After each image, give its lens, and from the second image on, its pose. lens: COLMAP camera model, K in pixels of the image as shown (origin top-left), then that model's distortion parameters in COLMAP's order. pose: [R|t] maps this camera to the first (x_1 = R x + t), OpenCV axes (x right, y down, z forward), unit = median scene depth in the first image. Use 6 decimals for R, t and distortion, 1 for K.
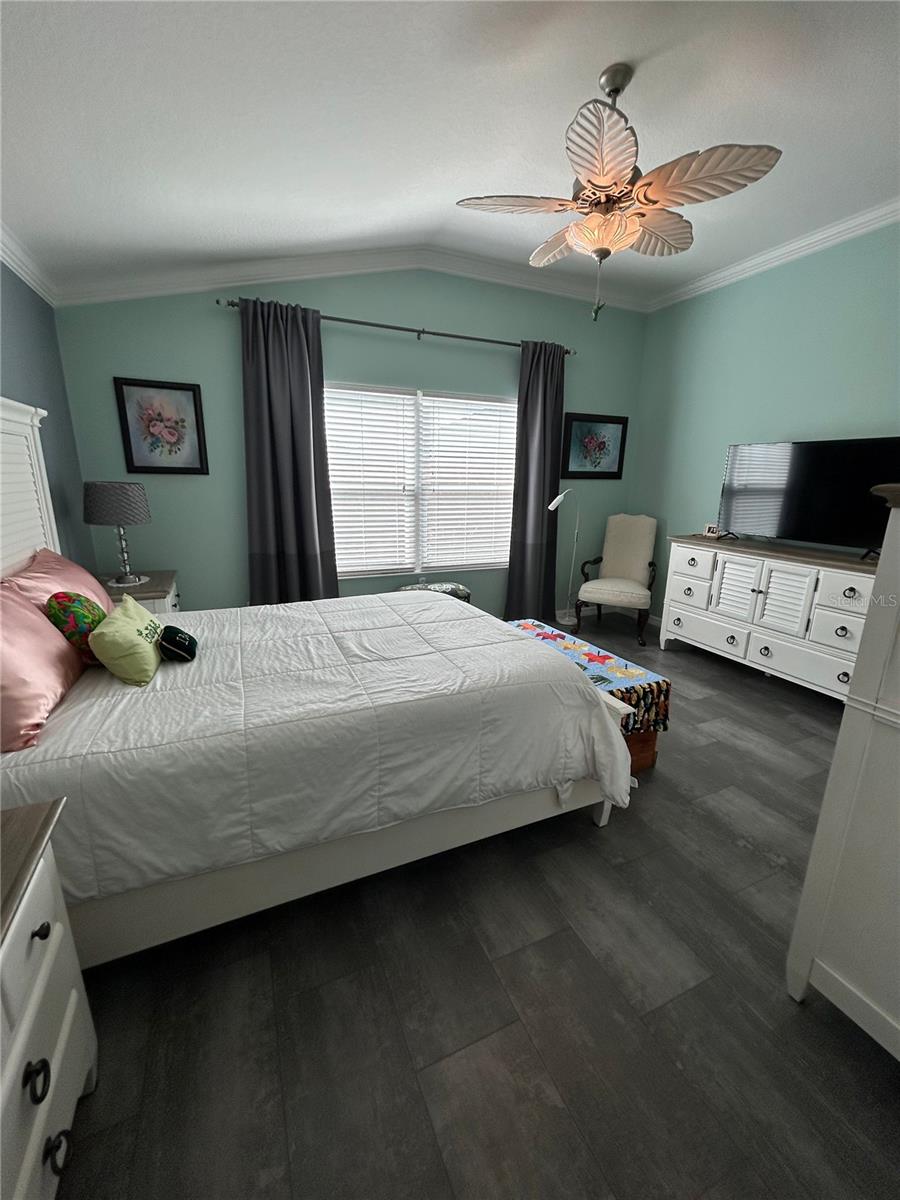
lens RADIAL K [[480.4, 0, 446.9], [0, 480.4, 599.6], [0, 0, 1]] dist [-0.004039, -0.000466]
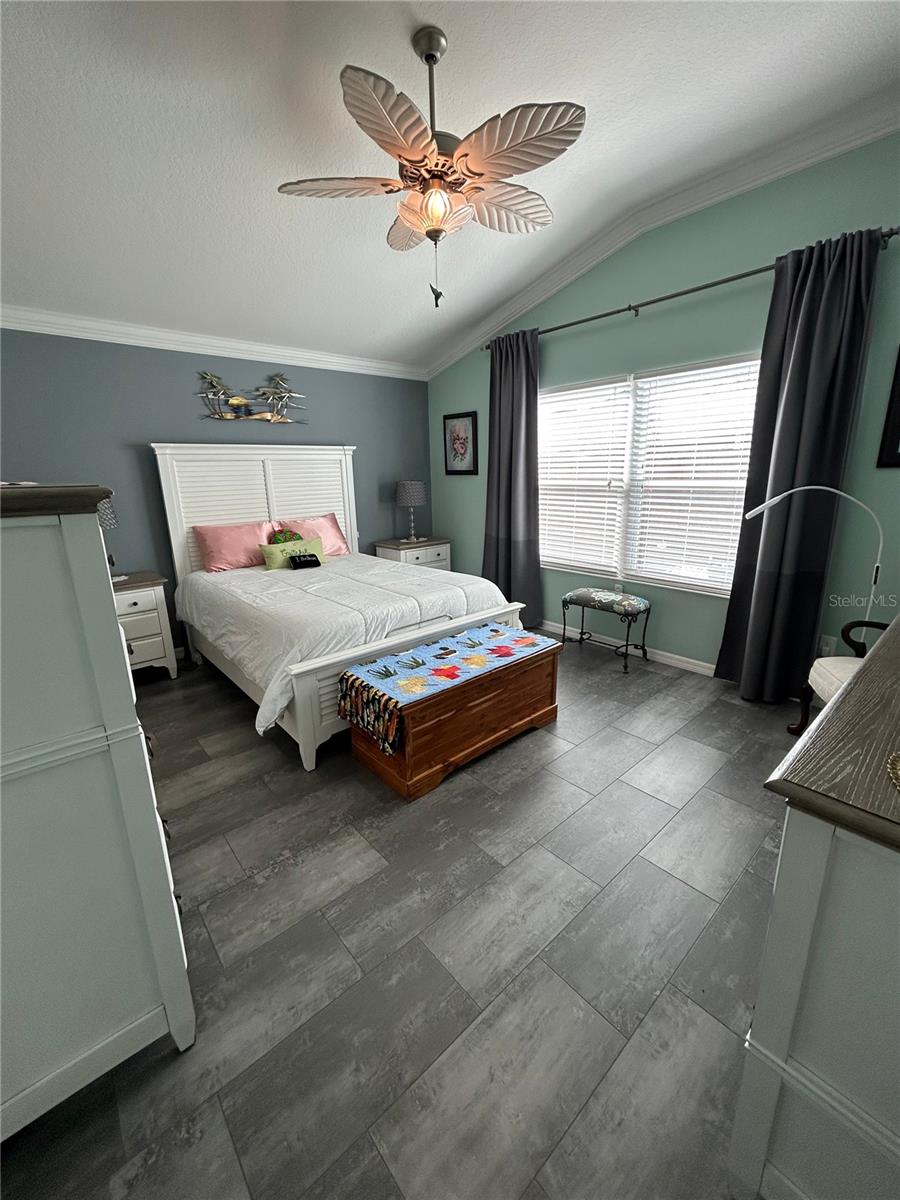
lens RADIAL K [[480.4, 0, 450.8], [0, 480.4, 597.5], [0, 0, 1]] dist [-0.004039, -0.000466]
pose [[0.304451, 0.219148, -0.926976, 0.873710], [-0.211415, 0.964447, 0.158570, -0.125149], [0.928770, 0.147700, 0.339958, 0.522231]]
